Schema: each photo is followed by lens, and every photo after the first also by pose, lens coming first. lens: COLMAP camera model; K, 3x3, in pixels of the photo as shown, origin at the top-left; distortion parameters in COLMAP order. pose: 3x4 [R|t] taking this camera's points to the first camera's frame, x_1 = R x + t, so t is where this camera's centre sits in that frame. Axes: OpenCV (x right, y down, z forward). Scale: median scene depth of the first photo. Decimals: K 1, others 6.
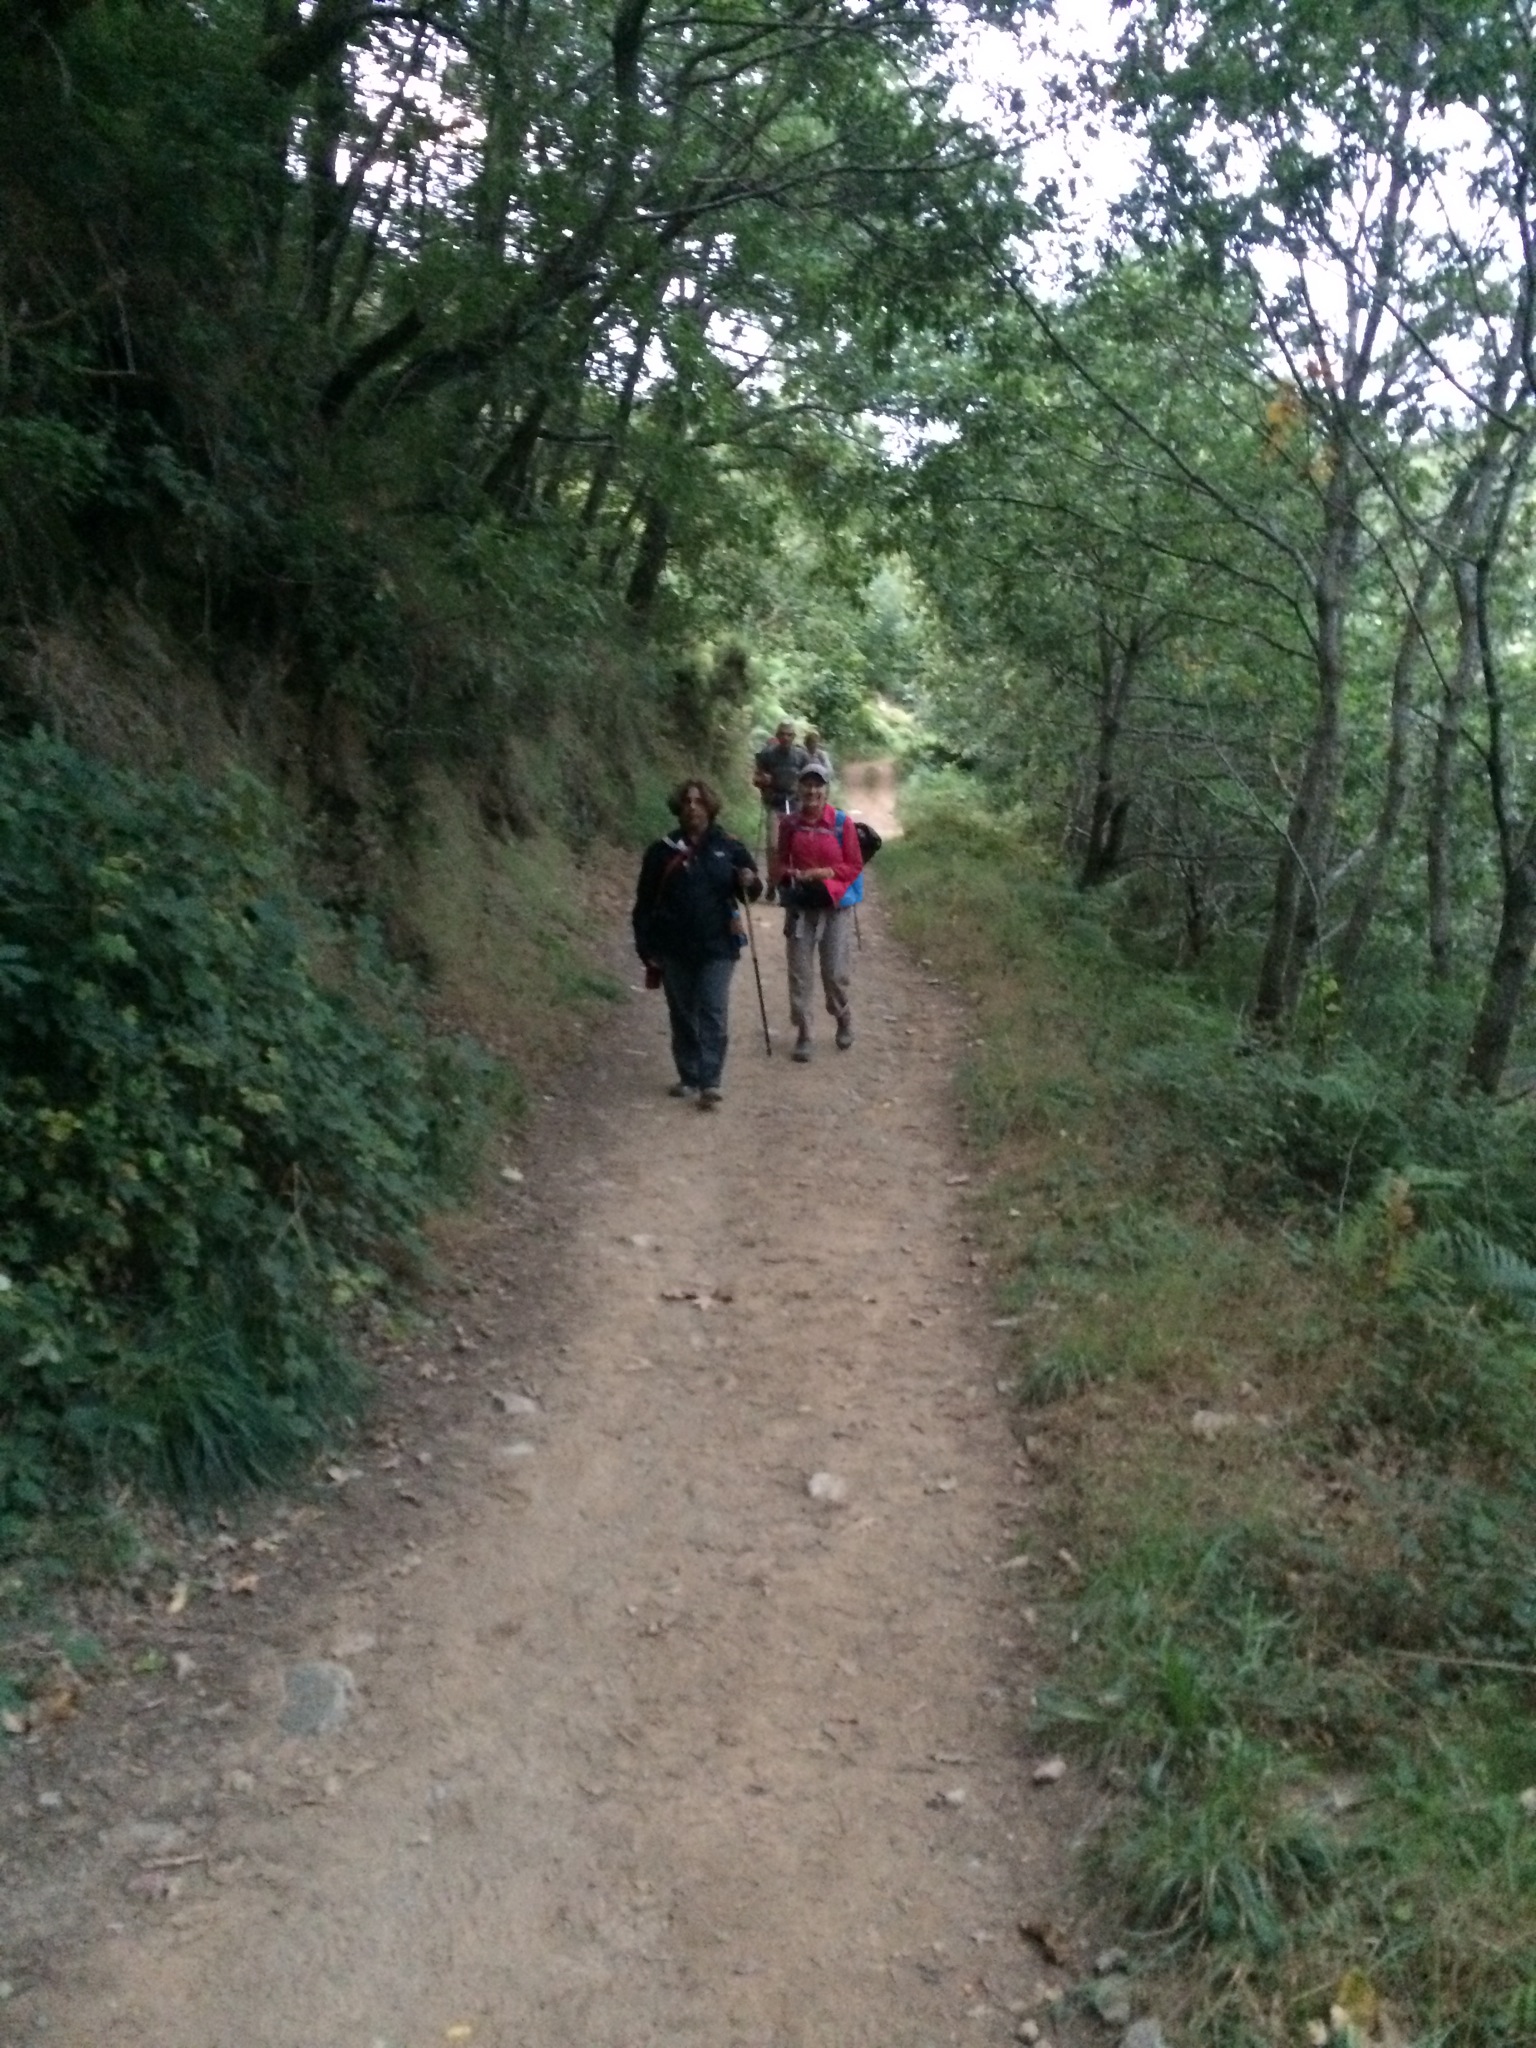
lens RADIAL K [[1802.5, 0, 767.7], [0, 1802.5, 1021.6], [0, 0, 1]] dist [-0.128295, -0.001778]
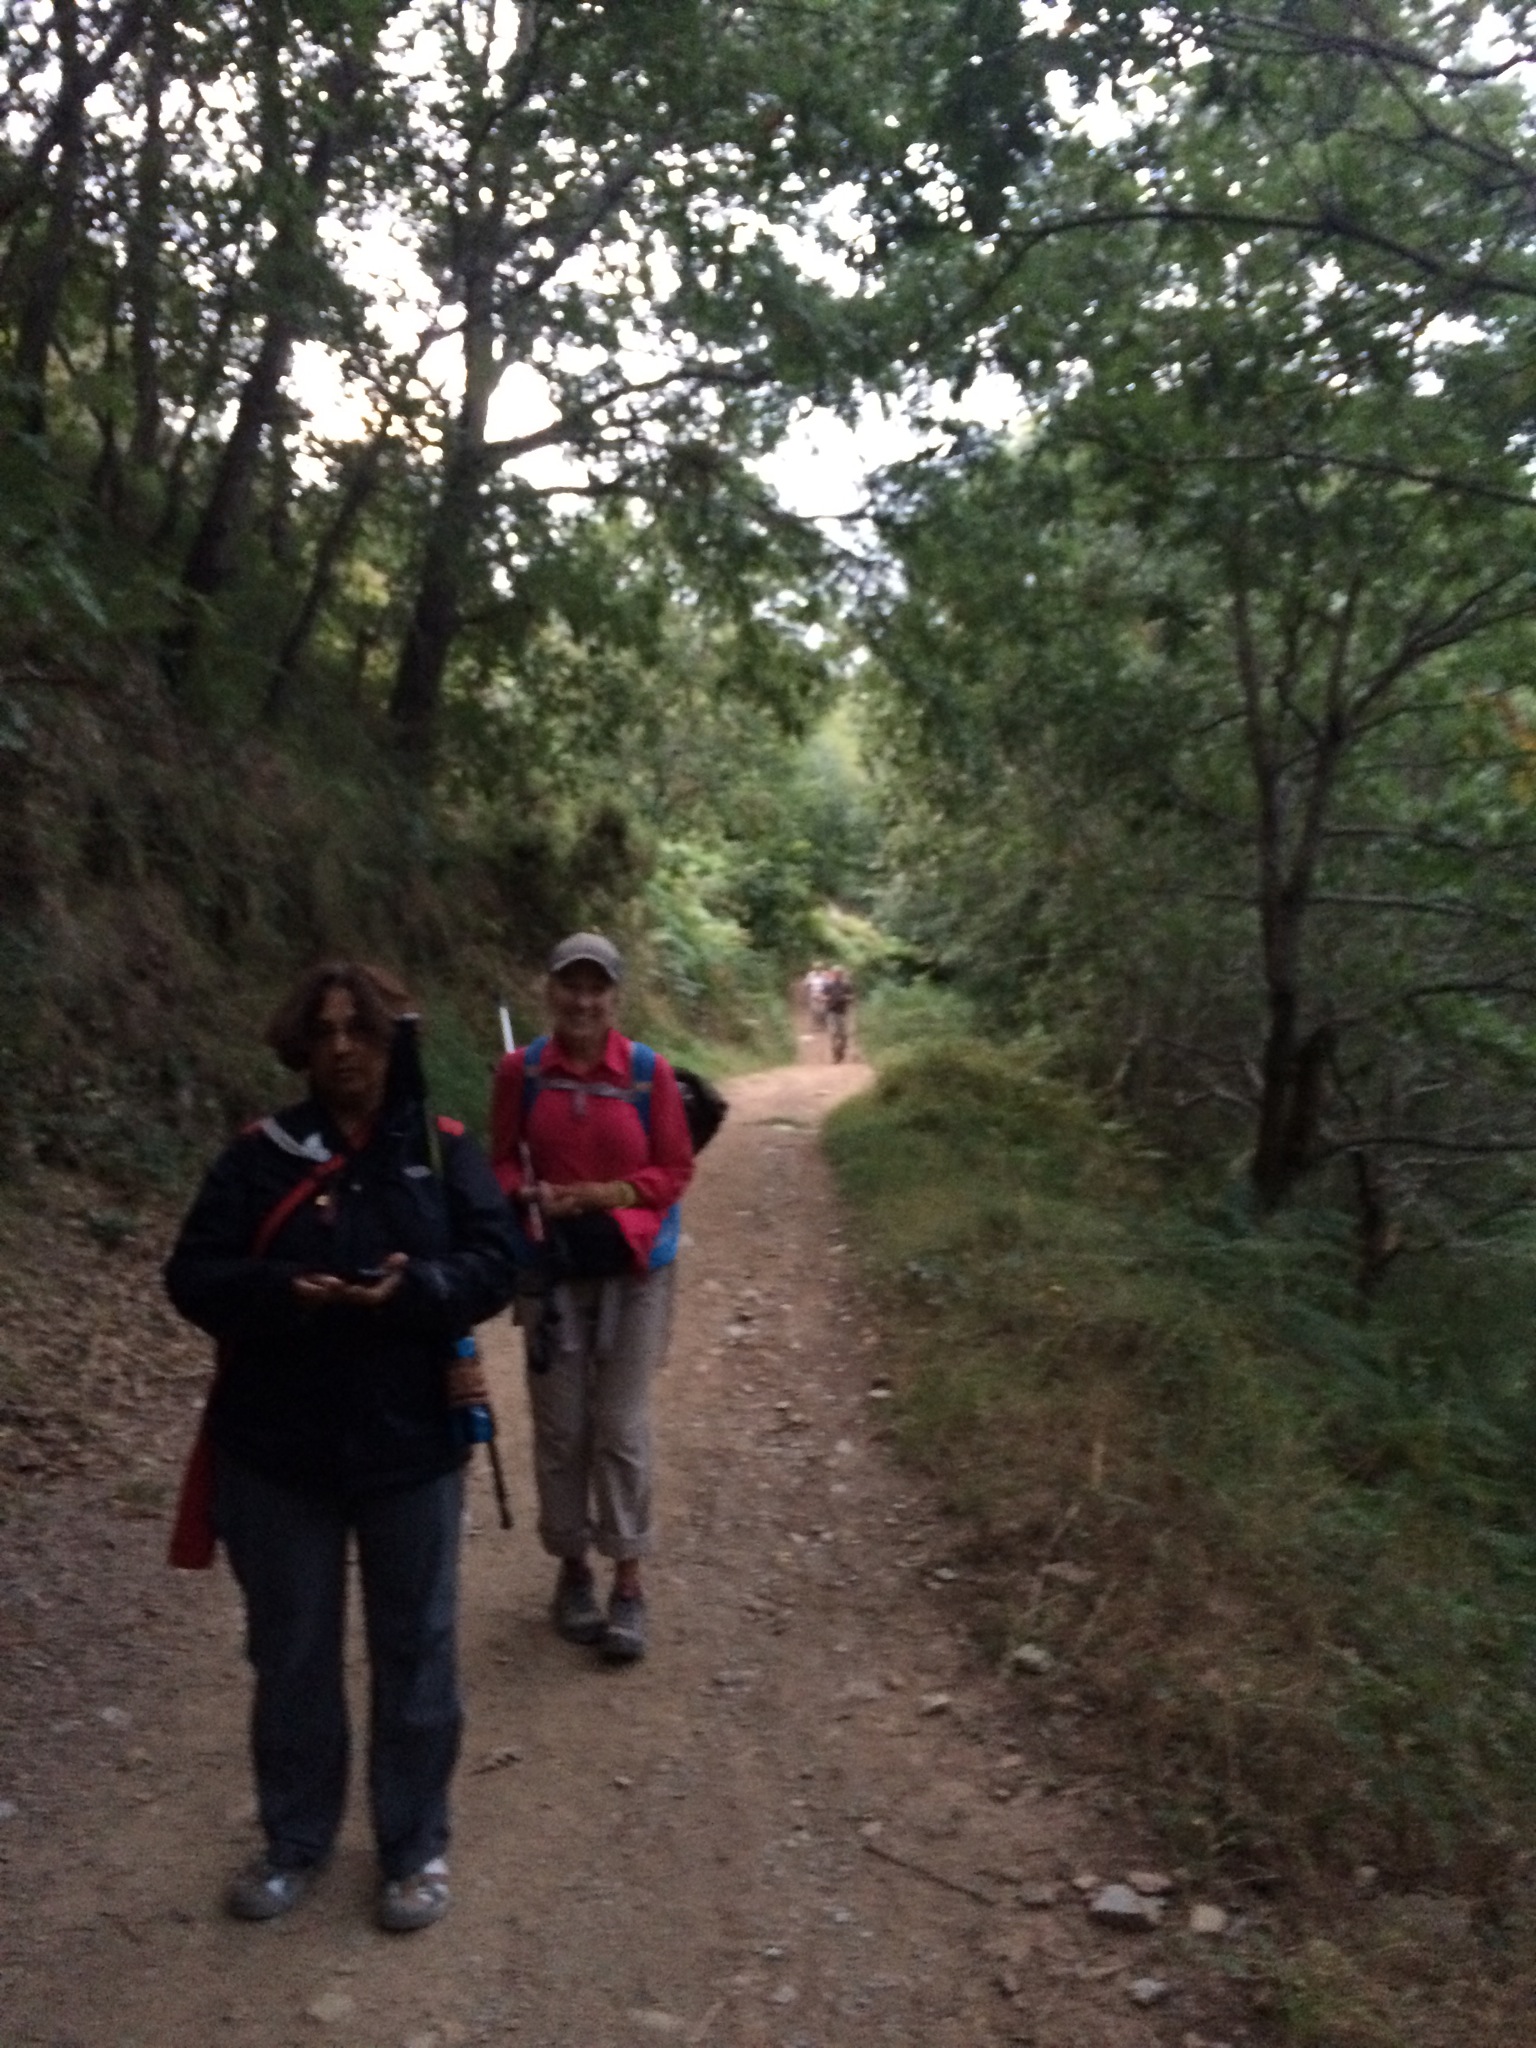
lens RADIAL K [[1802.5, 0, 769.9], [0, 1802.5, 1022.3], [0, 0, 1]] dist [-0.128295, -0.001778]
pose [[0.999358, -0.024418, 0.026226, 0.013945], [0.027388, 0.992440, -0.119636, -0.031745], [-0.023106, 0.120277, 0.992471, 0.227495]]
